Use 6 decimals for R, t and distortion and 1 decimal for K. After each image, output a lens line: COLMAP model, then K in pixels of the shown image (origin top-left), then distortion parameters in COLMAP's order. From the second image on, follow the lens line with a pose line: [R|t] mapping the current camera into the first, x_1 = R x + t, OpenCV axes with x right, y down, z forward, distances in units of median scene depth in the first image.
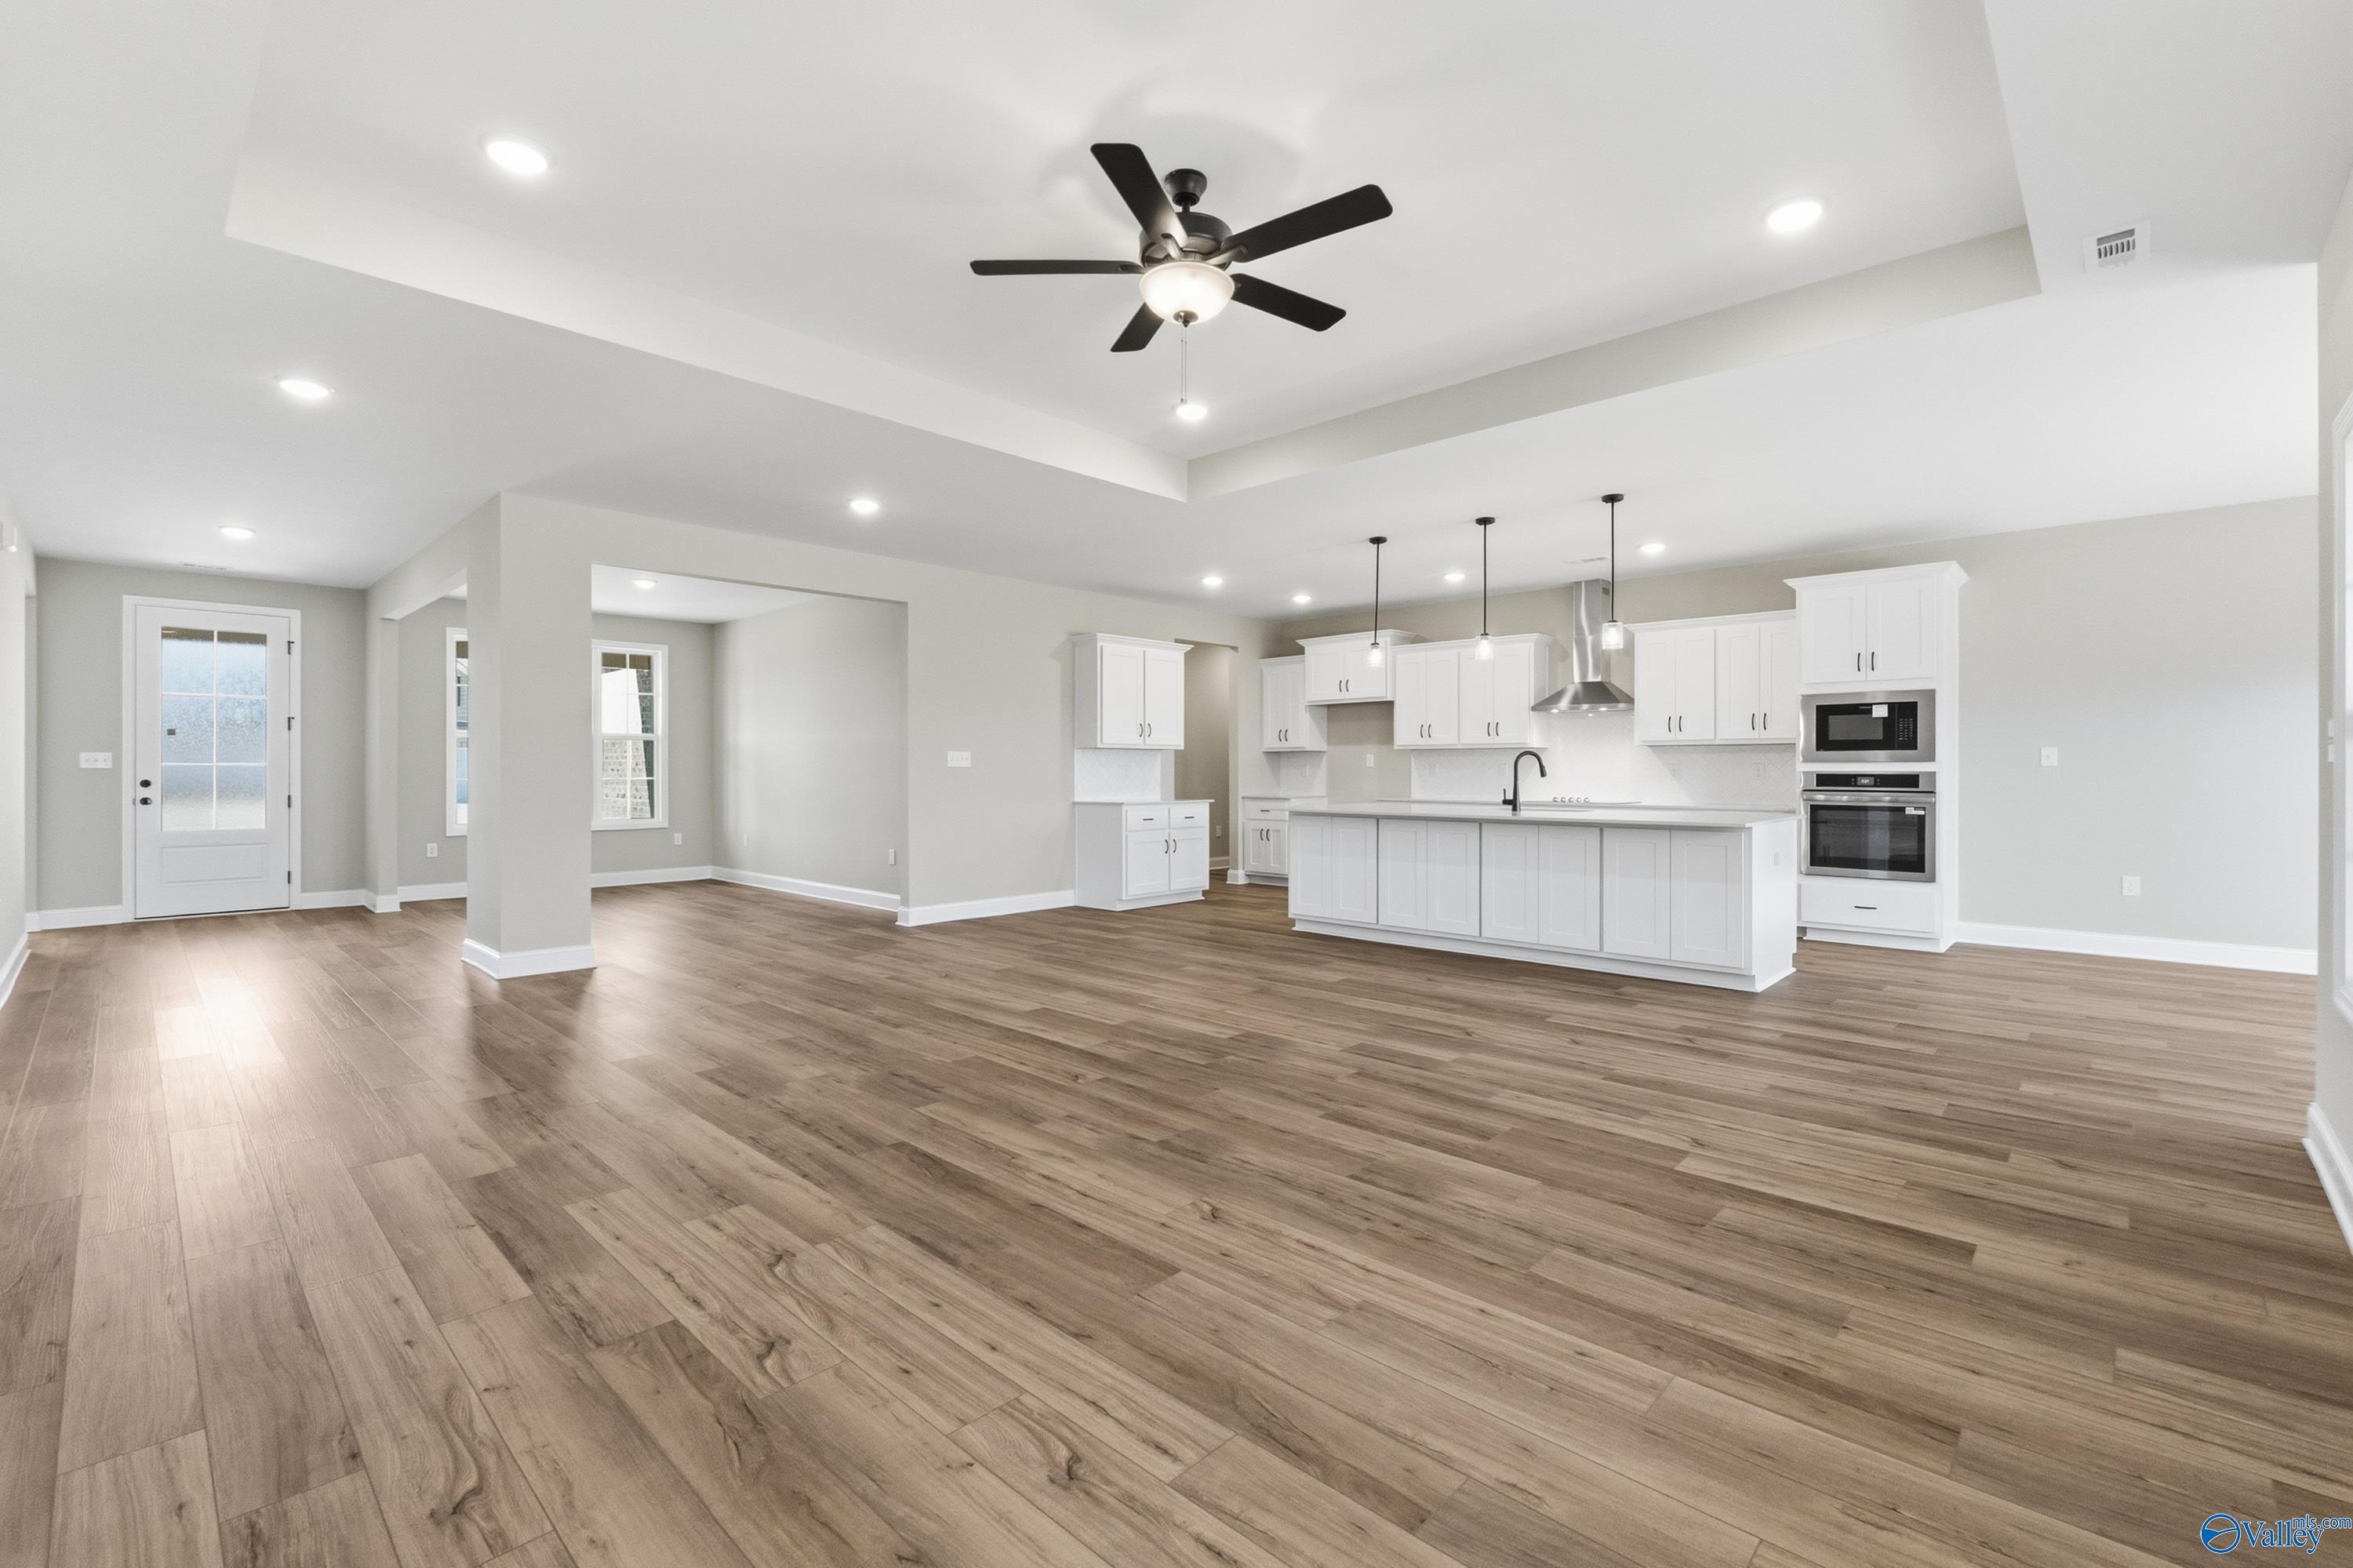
lens RADIAL K [[1008.4, 0, 1174.8], [0, 1008.4, 760.8], [0, 0, 1]] dist [-0.001073, 0.000065]
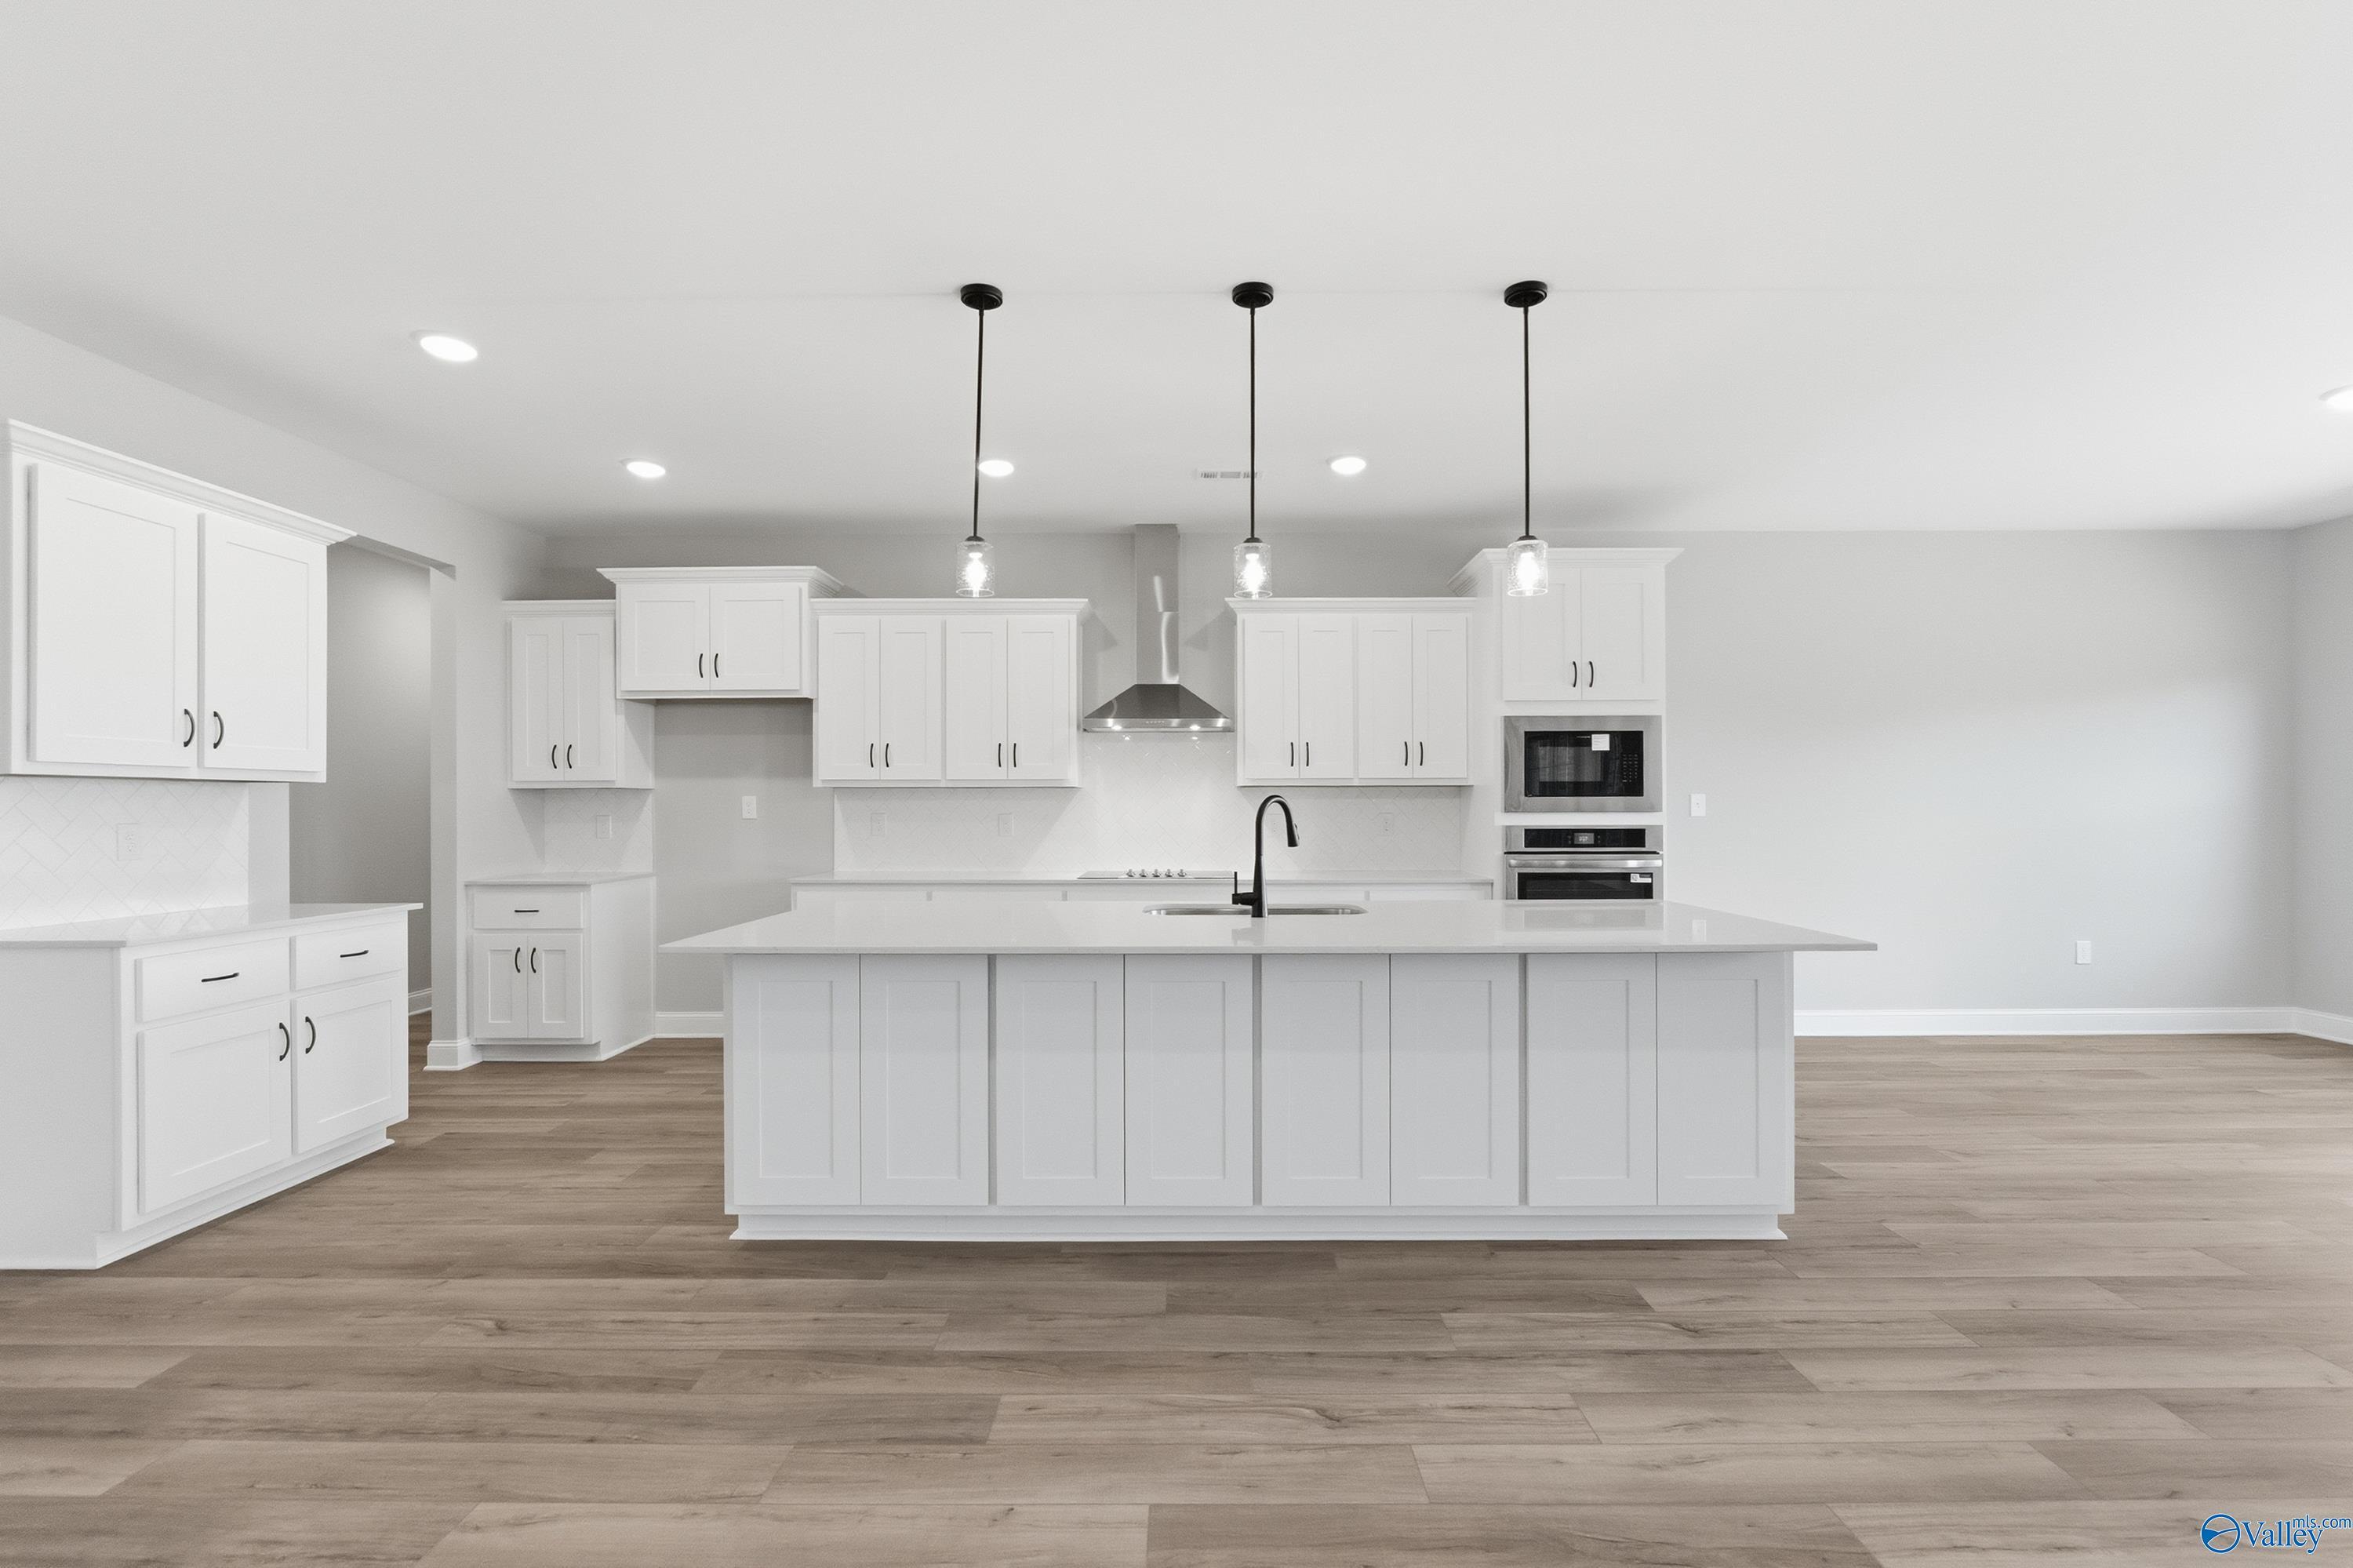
lens RADIAL K [[1053.2, 0, 1189.5], [0, 1053.2, 804.5], [0, 0, 1]] dist [-0.014185, -0.000117]
pose [[0.723438, -0.002091, 0.690386, -0.032976], [-0.002130, 0.999984, 0.005261, -0.006263], [-0.690386, -0.005276, 0.723422, 0.512732]]
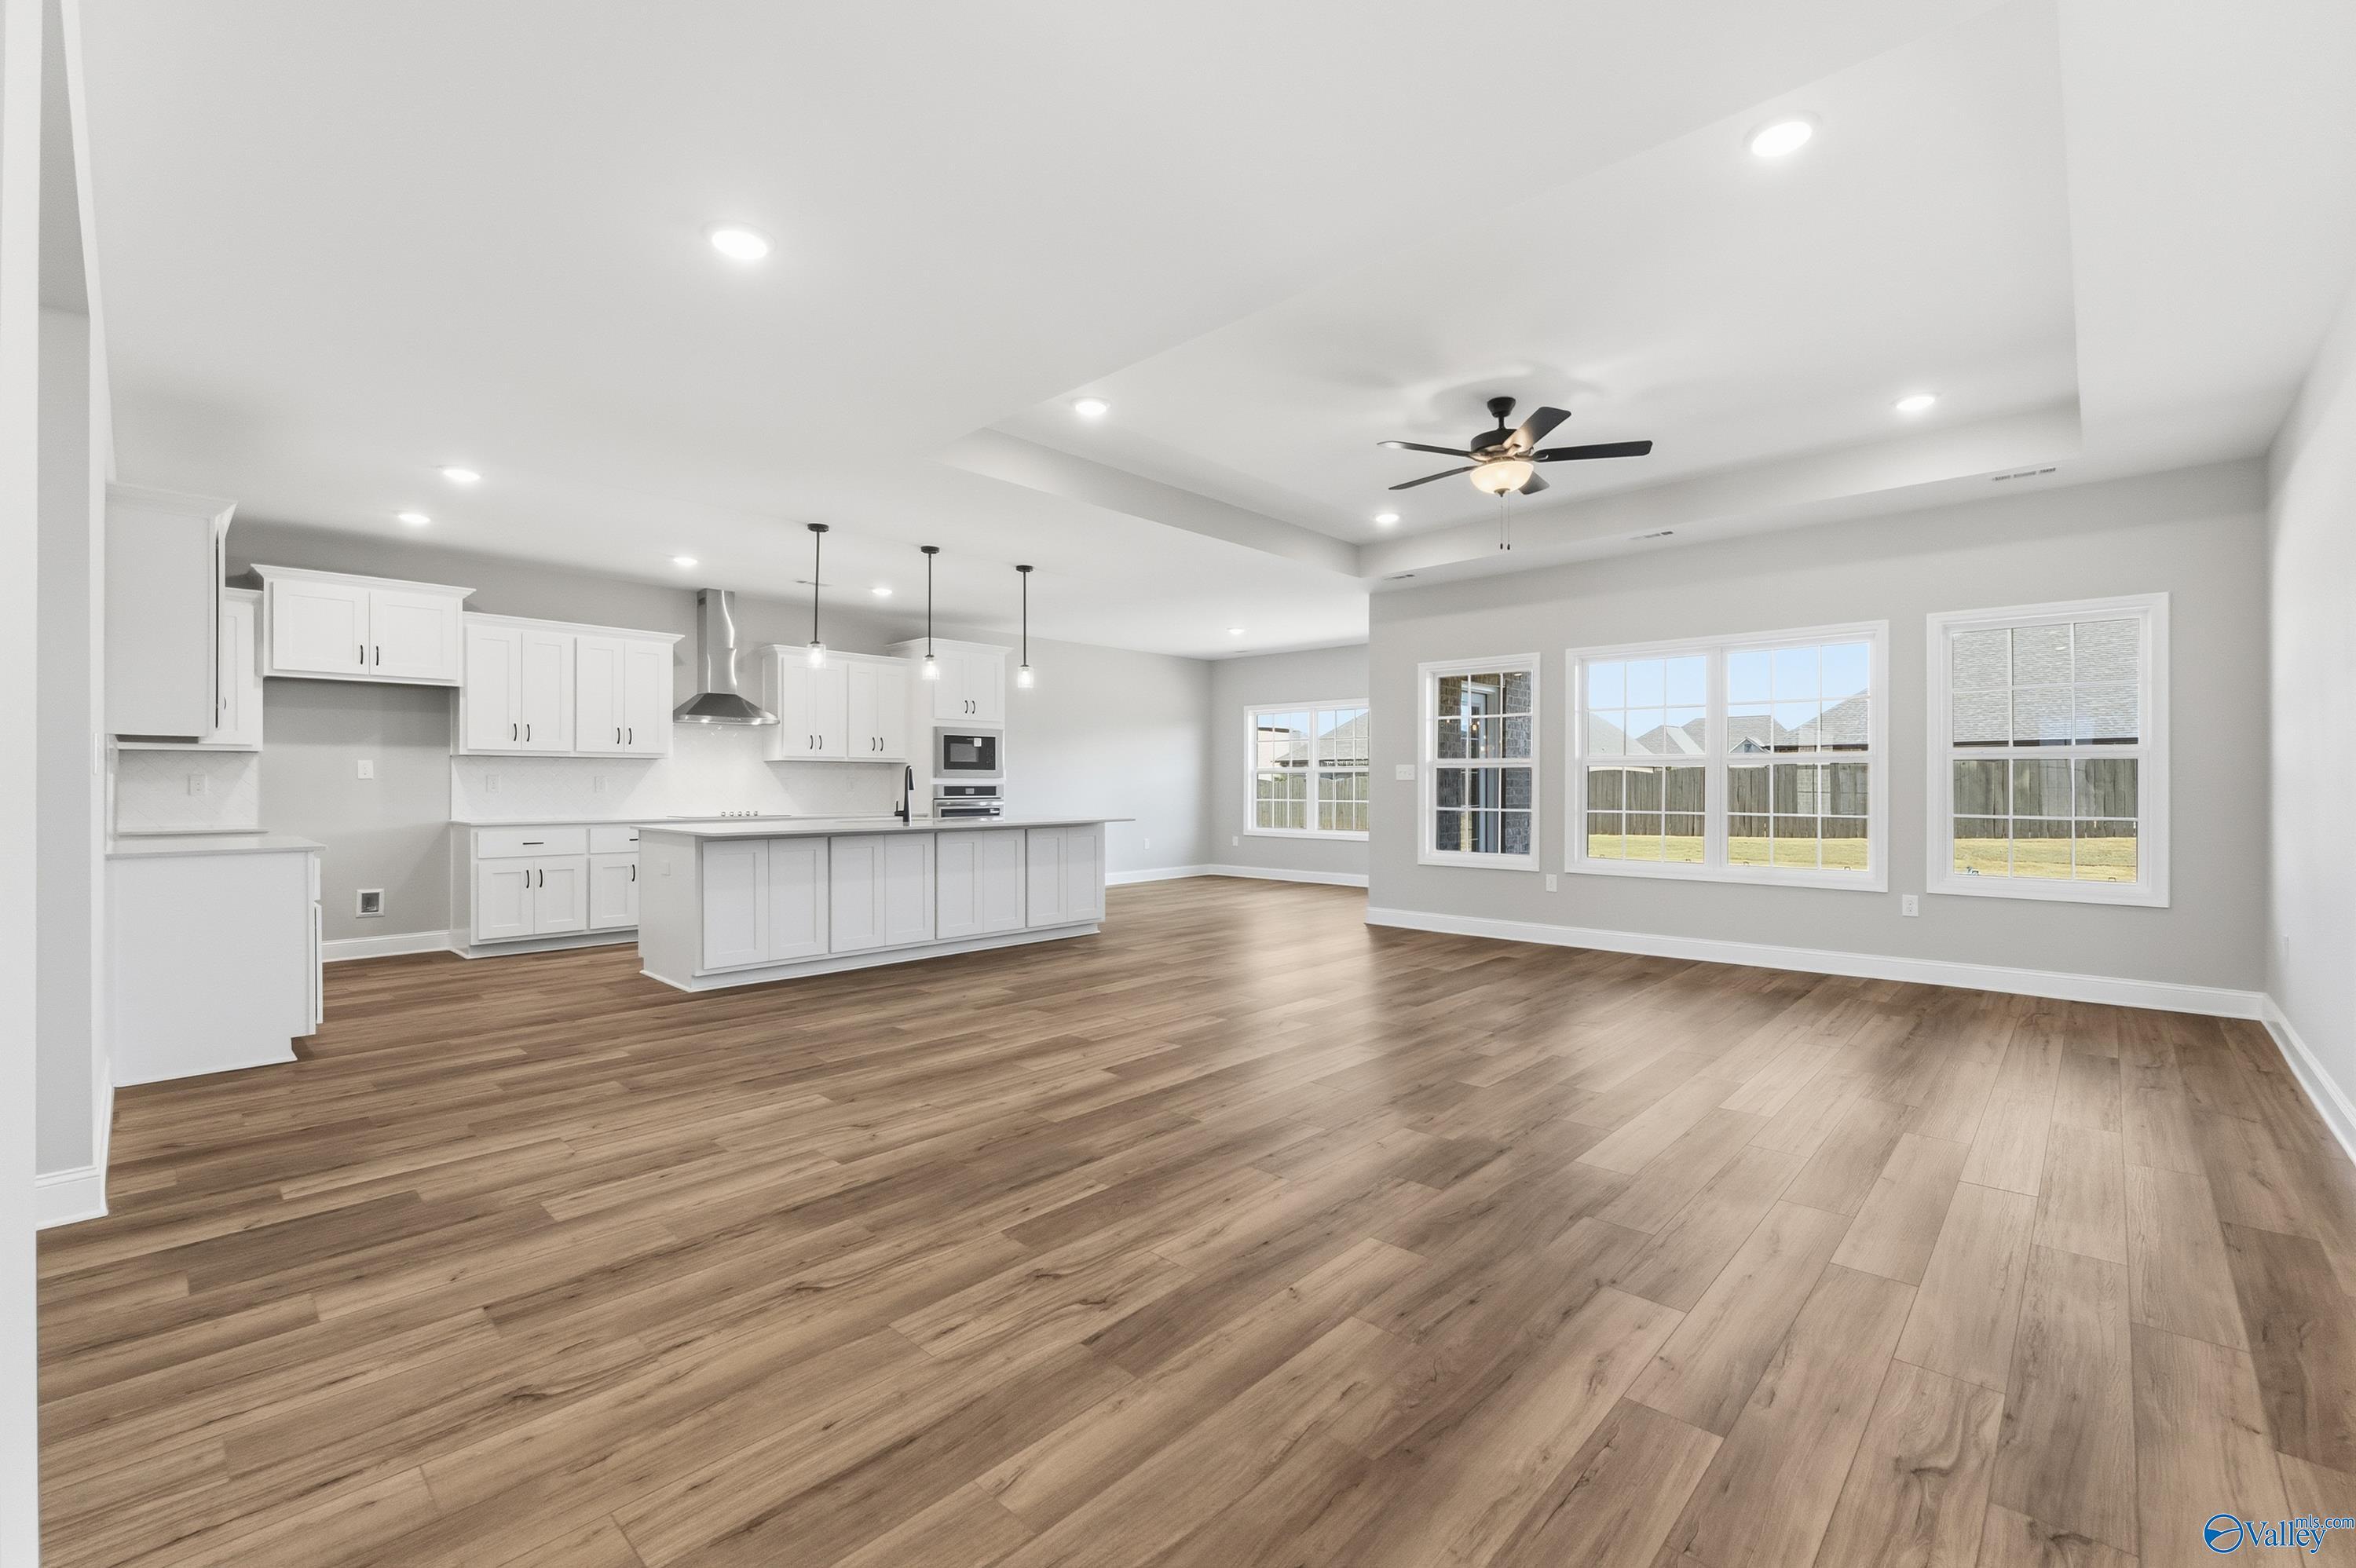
lens RADIAL K [[992.6, 0, 1178.0], [0, 992.6, 784.0], [0, 0, 1]] dist [0.000406, 0.000062]
pose [[-0.007139, -0.001520, 0.999973, -0.568574], [-0.010060, 0.999948, 0.001448, 0.004037], [-0.999924, -0.010049, -0.007154, 0.565742]]
